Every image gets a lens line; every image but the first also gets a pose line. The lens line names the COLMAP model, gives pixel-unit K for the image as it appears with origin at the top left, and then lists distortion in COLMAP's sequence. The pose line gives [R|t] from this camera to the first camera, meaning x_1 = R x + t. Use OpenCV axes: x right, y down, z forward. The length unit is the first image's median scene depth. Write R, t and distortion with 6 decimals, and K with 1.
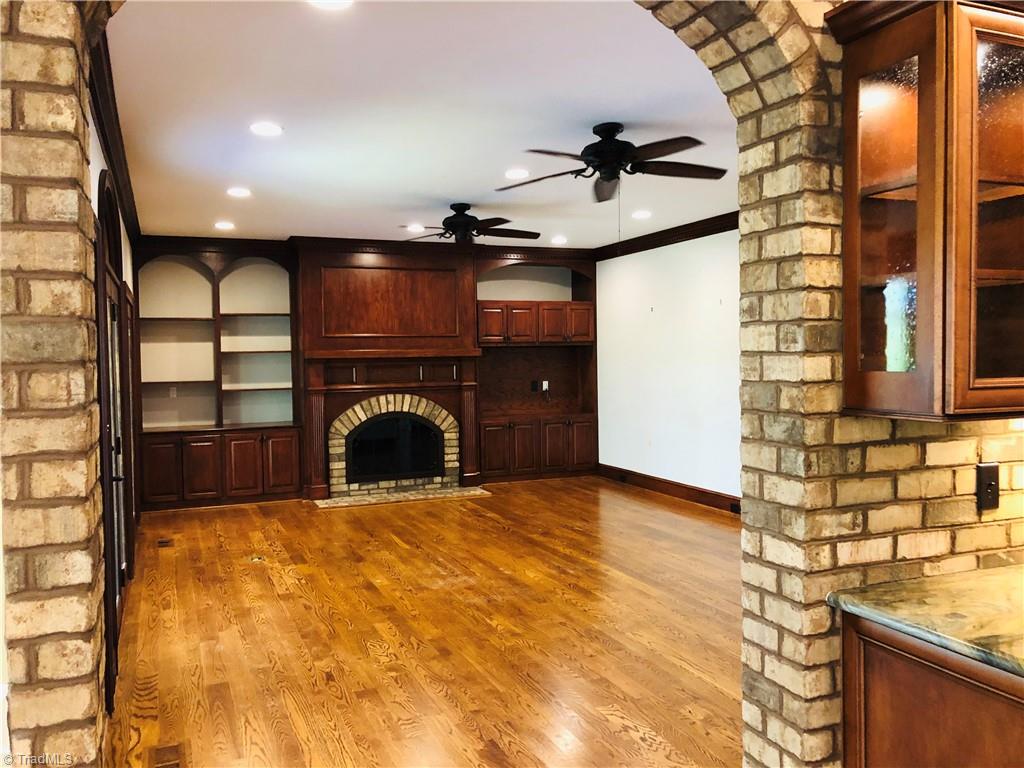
lens RADIAL K [[827.1, 0, 512.0], [0, 827.1, 384.0], [0, 0, 1]] dist [0.031433, -0.007837]
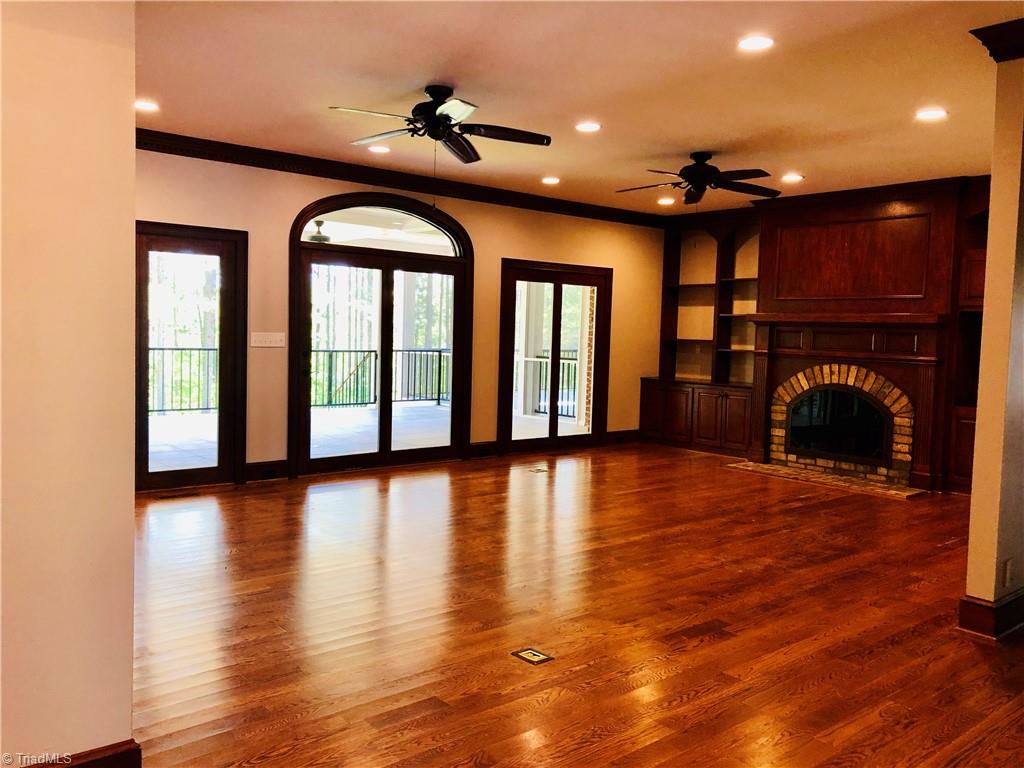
lens RADIAL K [[827.1, 0, 512.0], [0, 827.1, 384.0], [0, 0, 1]] dist [0.031433, -0.007837]
pose [[0.276947, 0.086465, -0.956987, 0.617063], [-0.063562, 0.995410, 0.071542, -0.008082], [0.958780, 0.041015, 0.281172, 0.413334]]
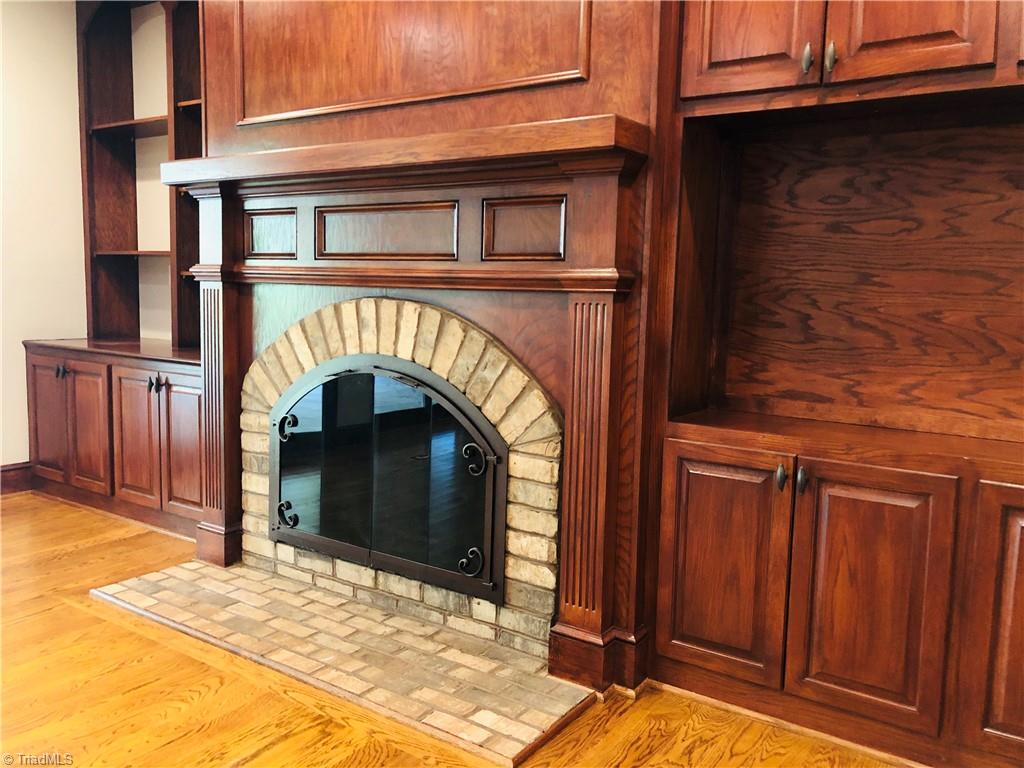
lens RADIAL K [[827.1, 0, 512.0], [0, 827.1, 384.0], [0, 0, 1]] dist [0.031433, -0.007837]
pose [[0.536244, 0.121406, -0.835286, 0.147388], [-0.067528, 0.992600, 0.100918, 0.009344], [0.841358, 0.002289, 0.540474, 0.876066]]
